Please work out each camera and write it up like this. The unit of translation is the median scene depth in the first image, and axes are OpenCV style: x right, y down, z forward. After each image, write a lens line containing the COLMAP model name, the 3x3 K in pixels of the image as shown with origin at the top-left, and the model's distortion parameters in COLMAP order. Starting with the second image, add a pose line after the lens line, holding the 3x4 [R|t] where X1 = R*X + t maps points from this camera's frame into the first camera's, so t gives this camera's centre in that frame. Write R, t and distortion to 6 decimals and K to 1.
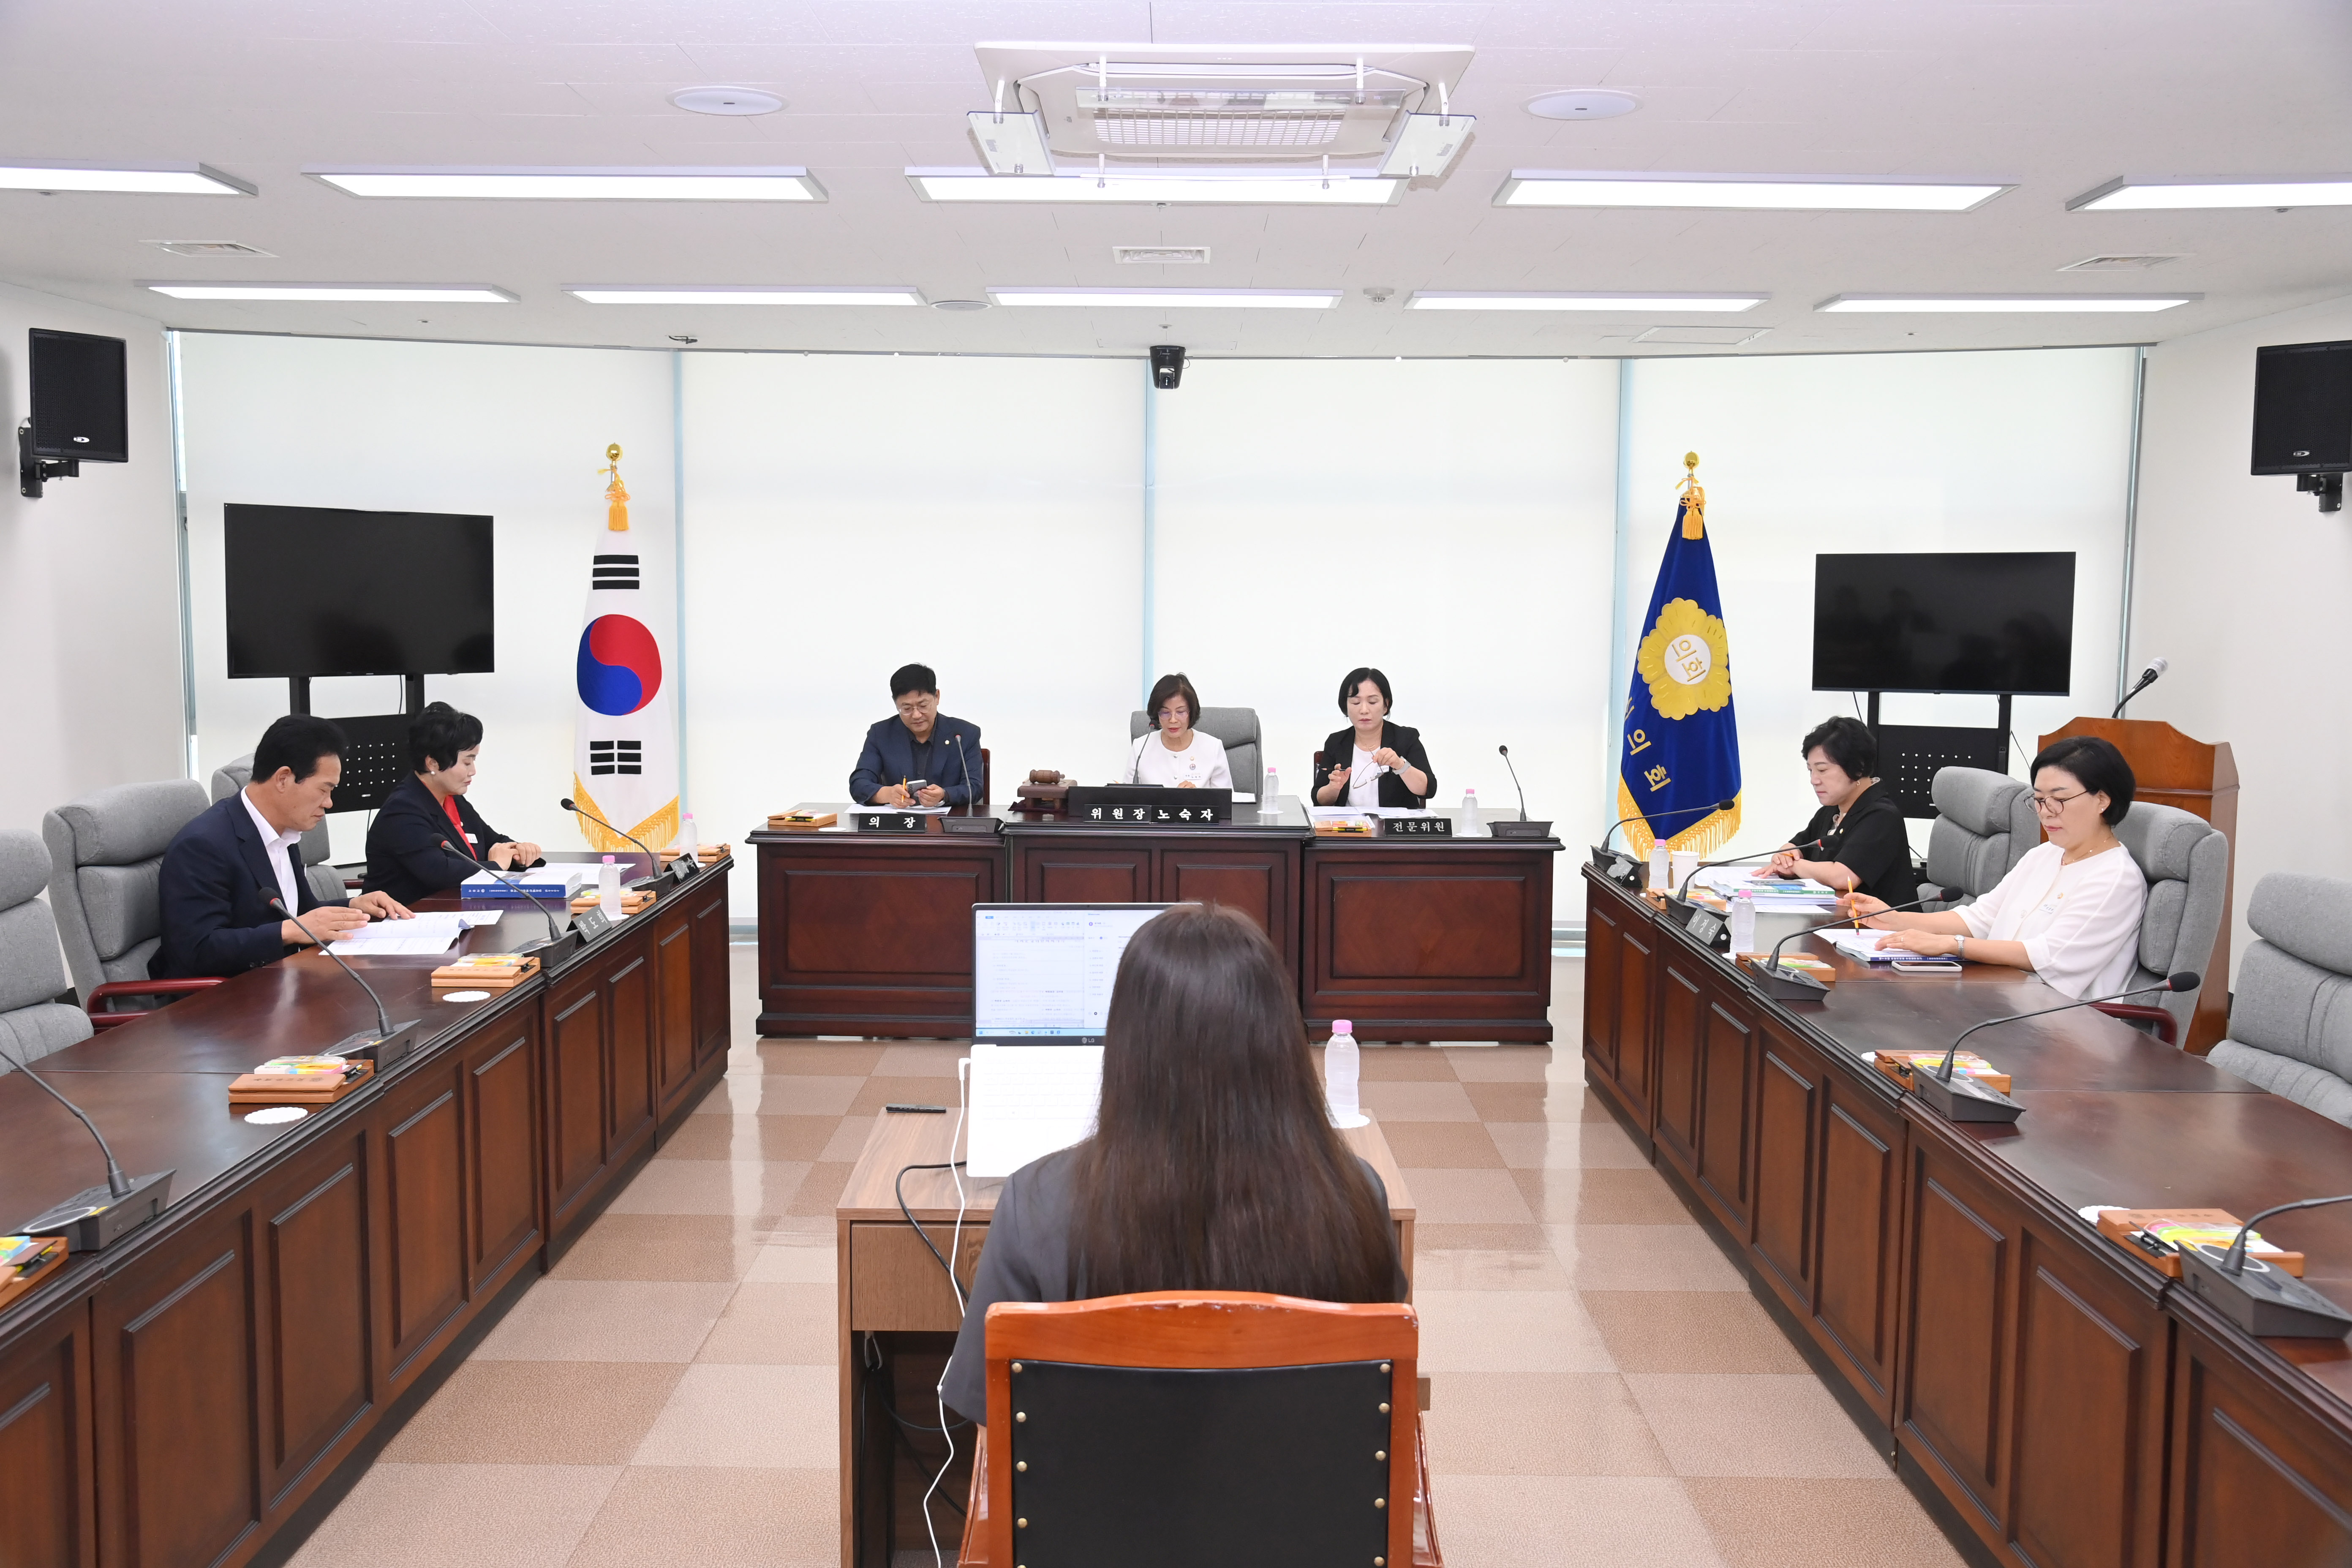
lens RADIAL K [[2051.1, 0, 1186.4], [0, 2051.1, 787.7], [0, 0, 1]] dist [-0.010279, 0.022469]
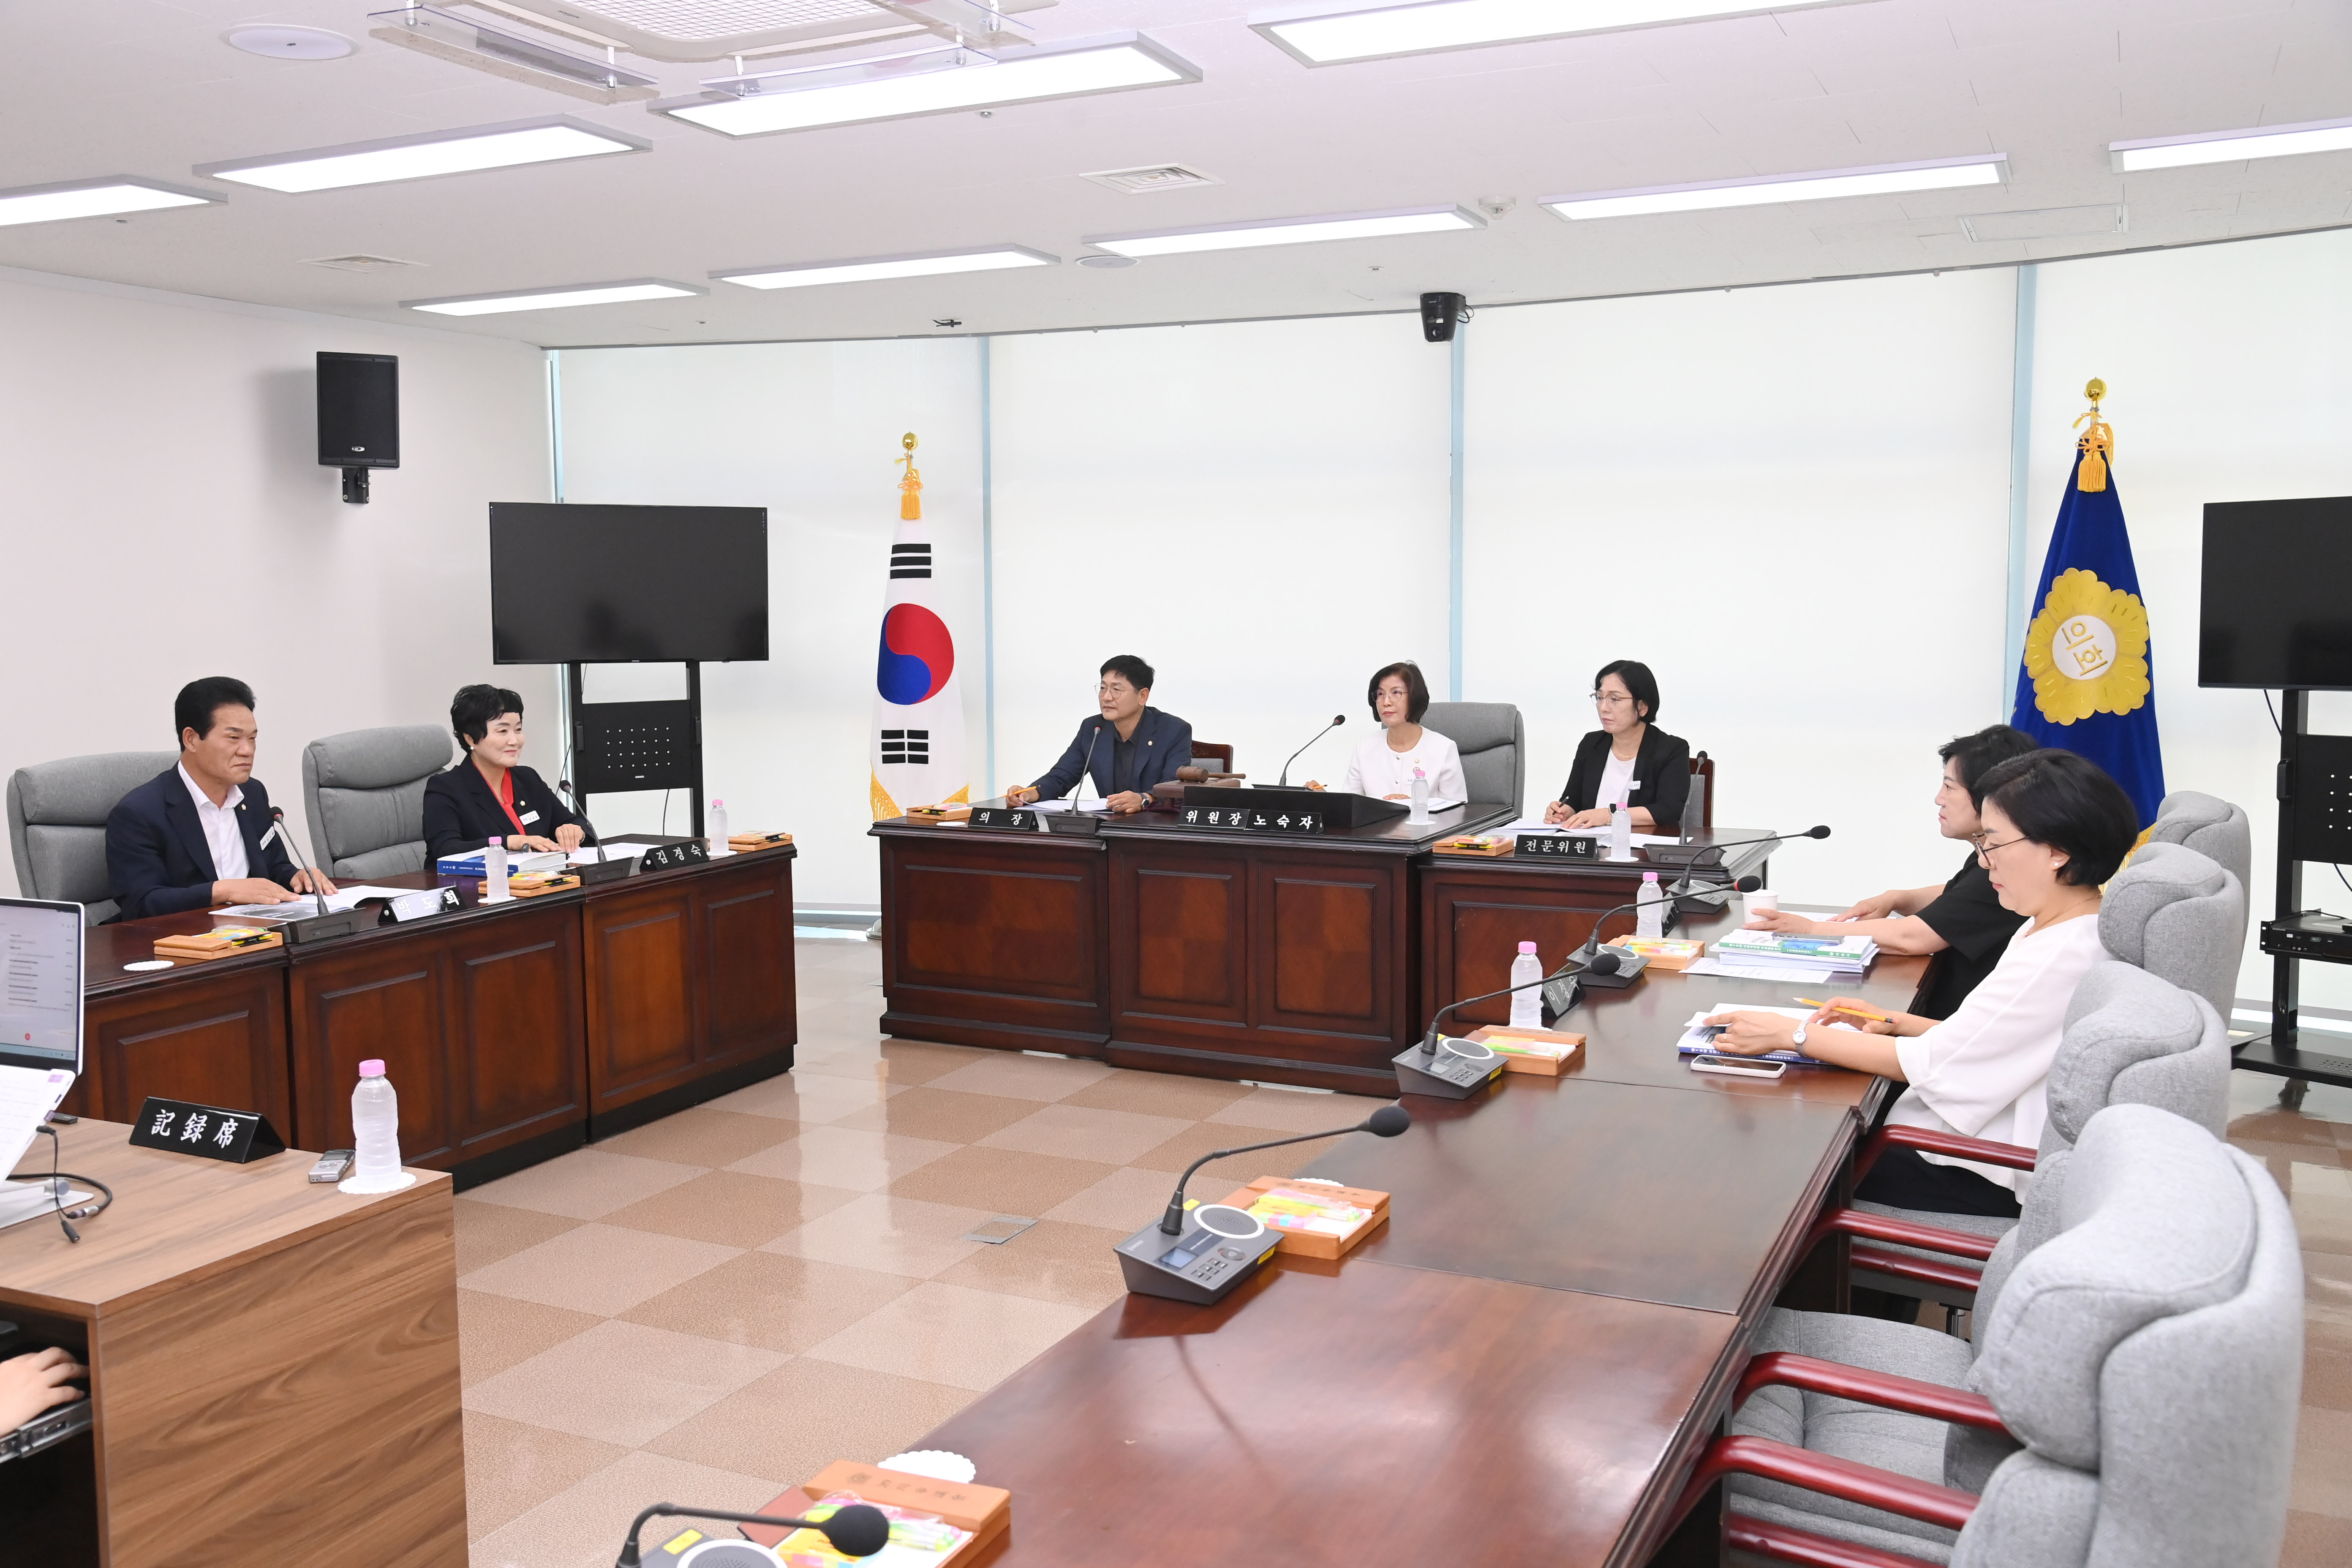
lens RADIAL K [[2036.2, 0, 1161.8], [0, 2036.2, 769.3], [0, 0, 1]] dist [-0.035469, 0.024324]
pose [[0.897300, 0.024829, -0.440722, 0.272734], [-0.030241, 0.999529, -0.005260, -0.002280], [0.440384, 0.018048, 0.897628, 0.165661]]
